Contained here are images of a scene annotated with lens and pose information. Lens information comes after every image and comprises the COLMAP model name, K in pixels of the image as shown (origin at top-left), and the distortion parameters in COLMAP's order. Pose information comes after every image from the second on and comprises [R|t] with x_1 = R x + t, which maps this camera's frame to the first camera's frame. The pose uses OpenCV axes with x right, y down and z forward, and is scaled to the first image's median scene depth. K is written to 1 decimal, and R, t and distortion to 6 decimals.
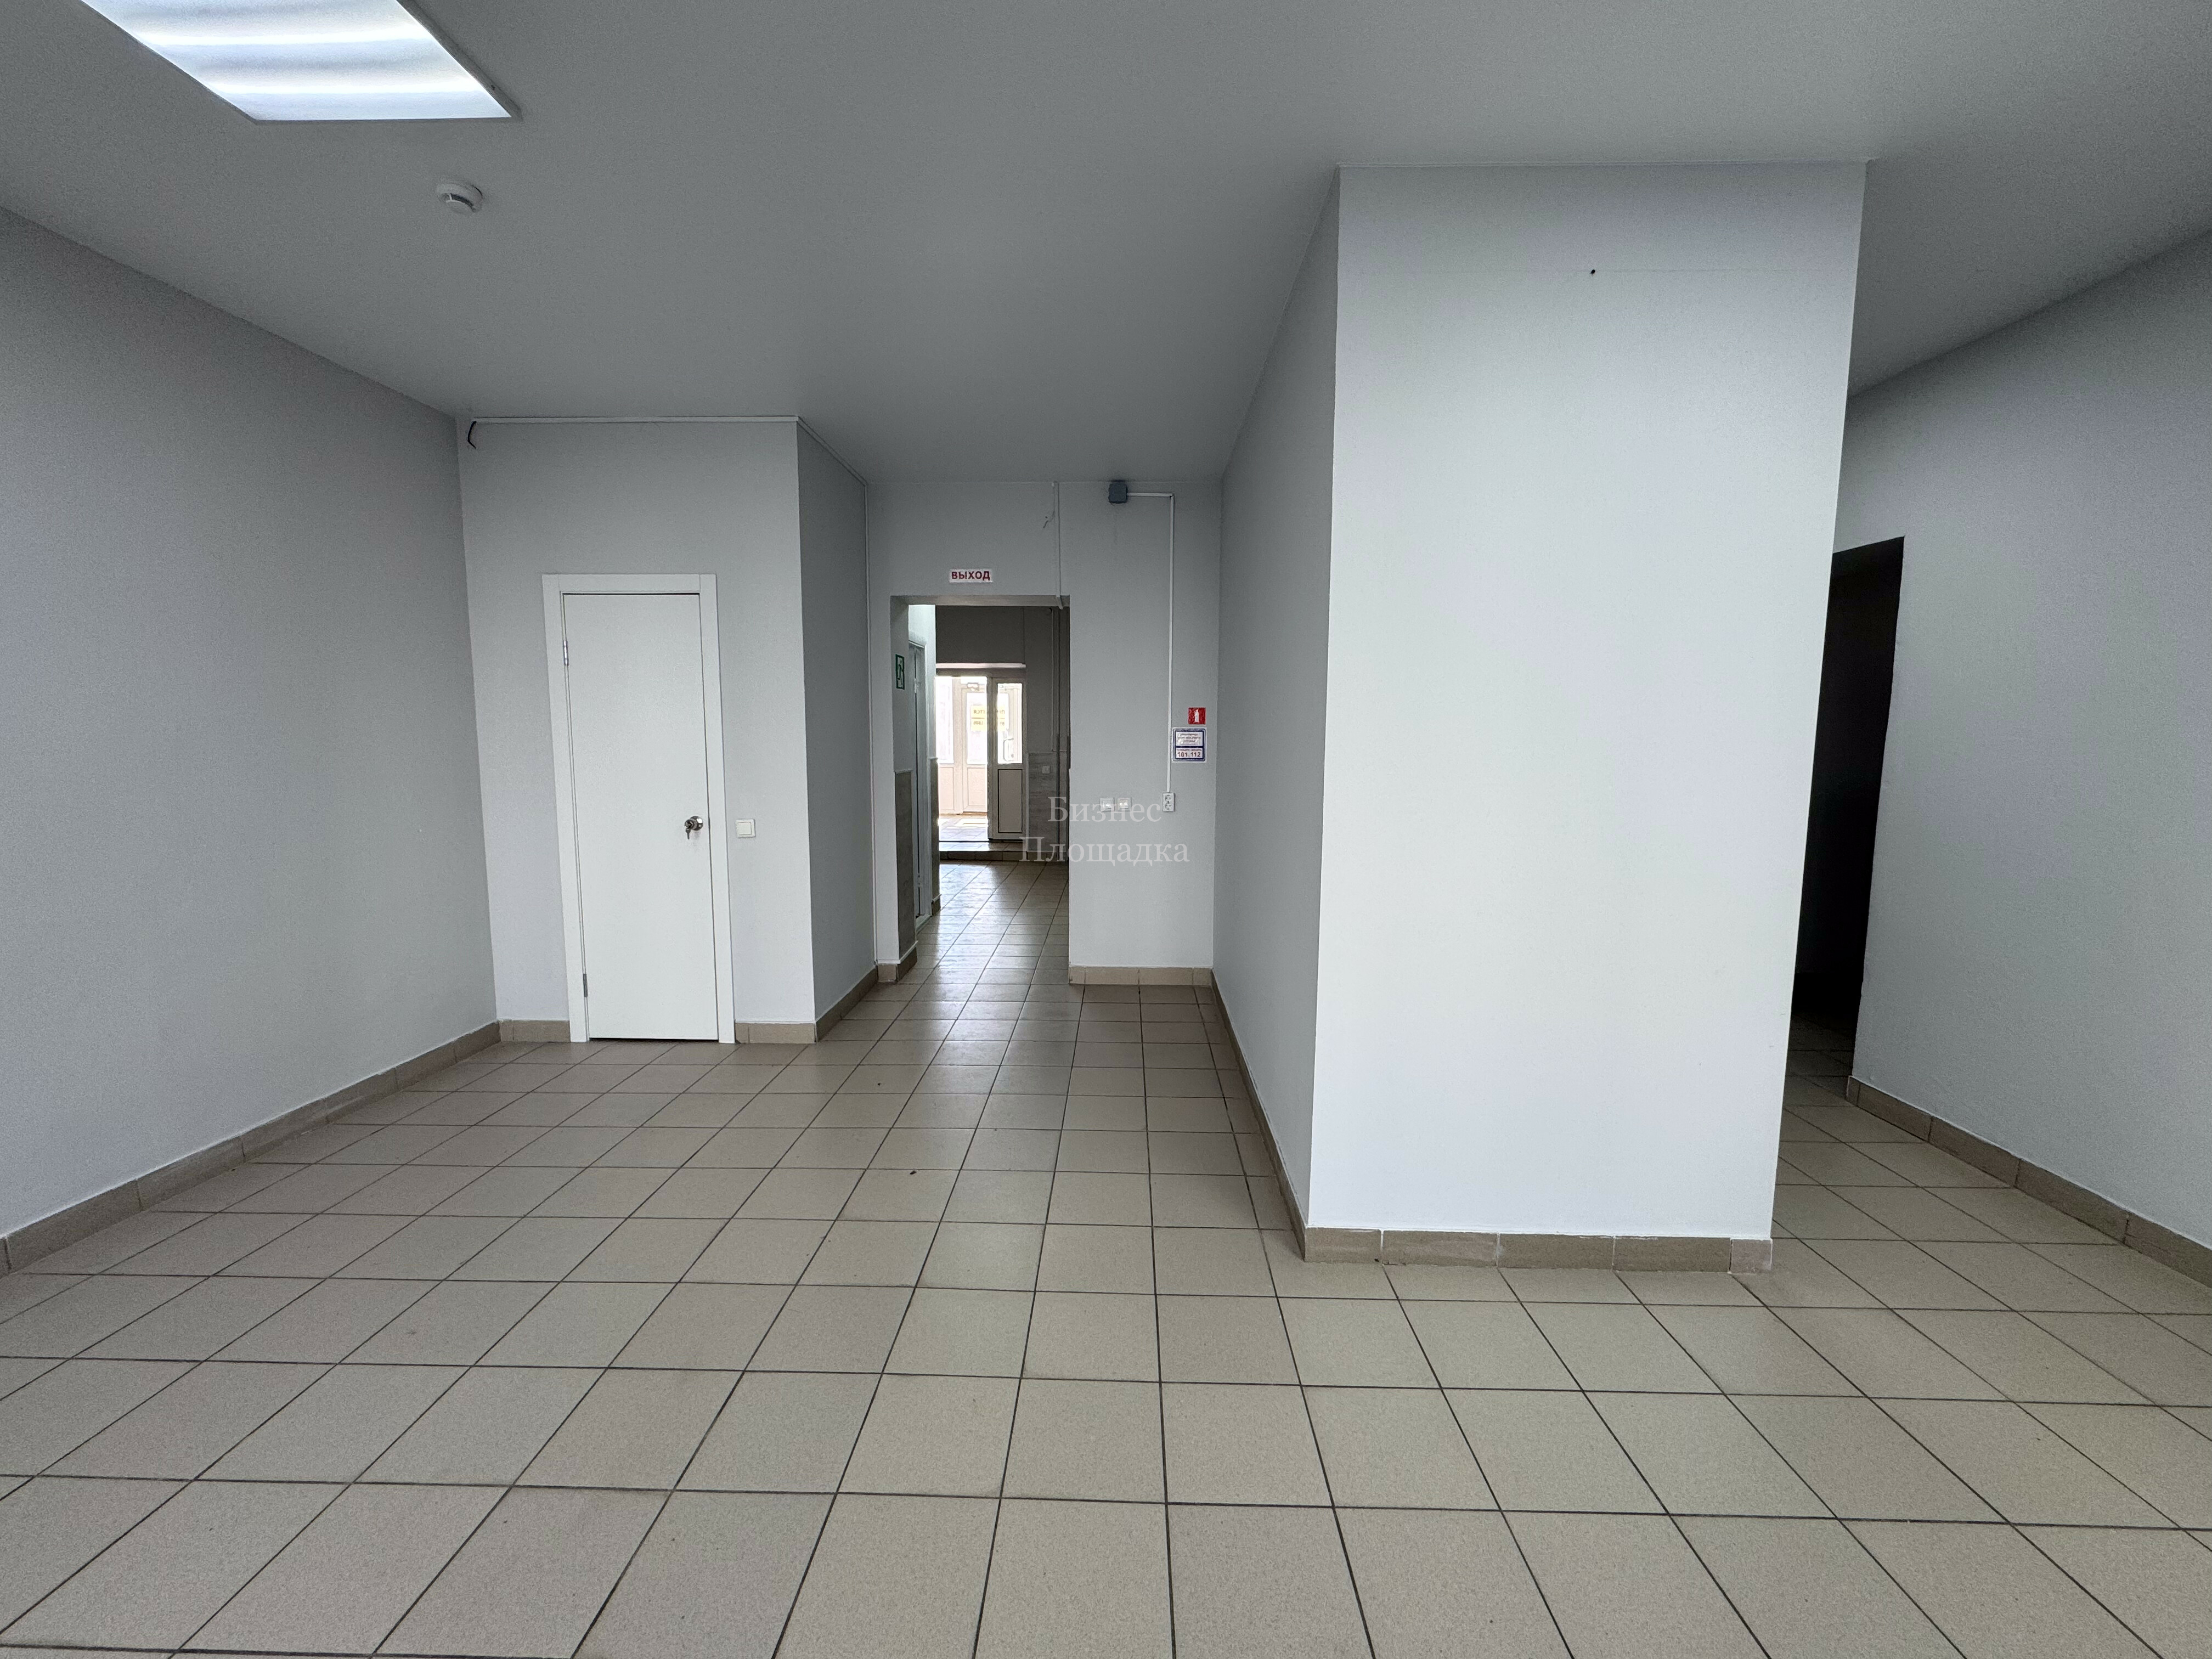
lens RADIAL K [[881.7, 0, 1100.0], [0, 881.7, 830.6], [0, 0, 1]] dist [-0.002806, 0.000321]
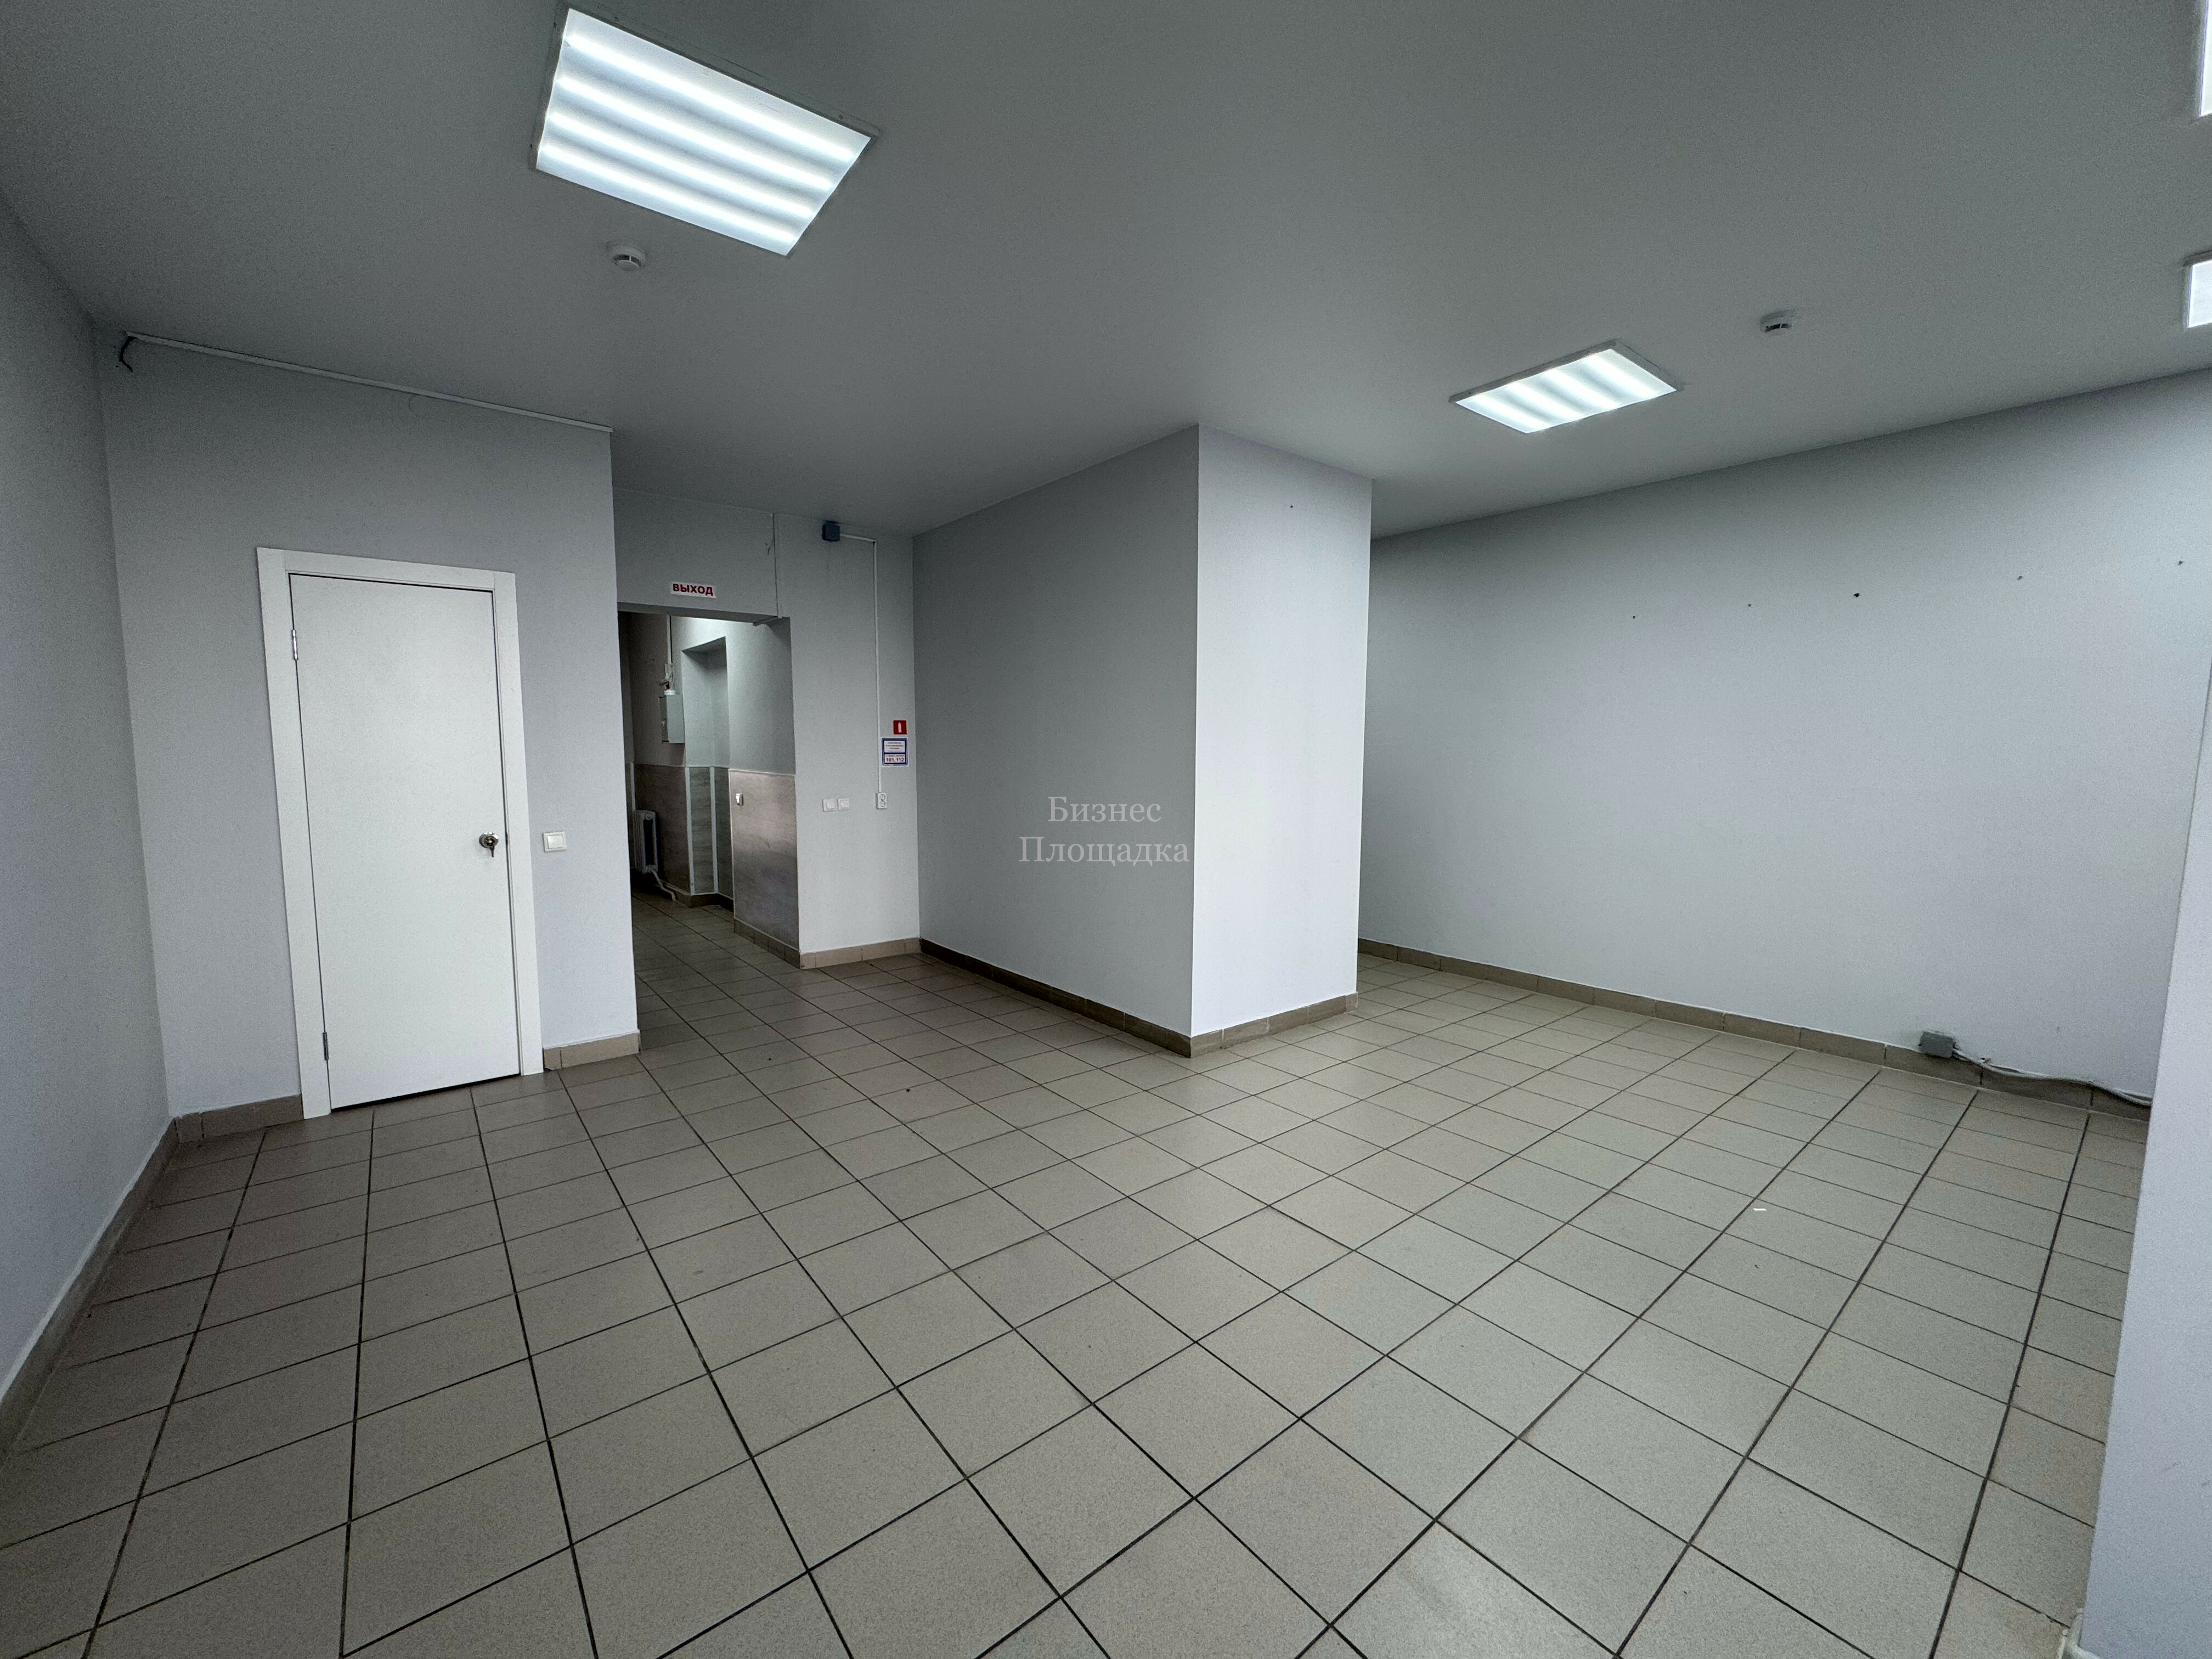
lens RADIAL K [[881.7, 0, 1107.9], [0, 881.7, 827.3], [0, 0, 1]] dist [-0.002806, 0.000321]
pose [[0.763684, -0.062157, 0.642591, -0.554127], [0.071128, 0.997396, 0.011945, 0.013594], [-0.641659, 0.036583, 0.766117, -0.113787]]
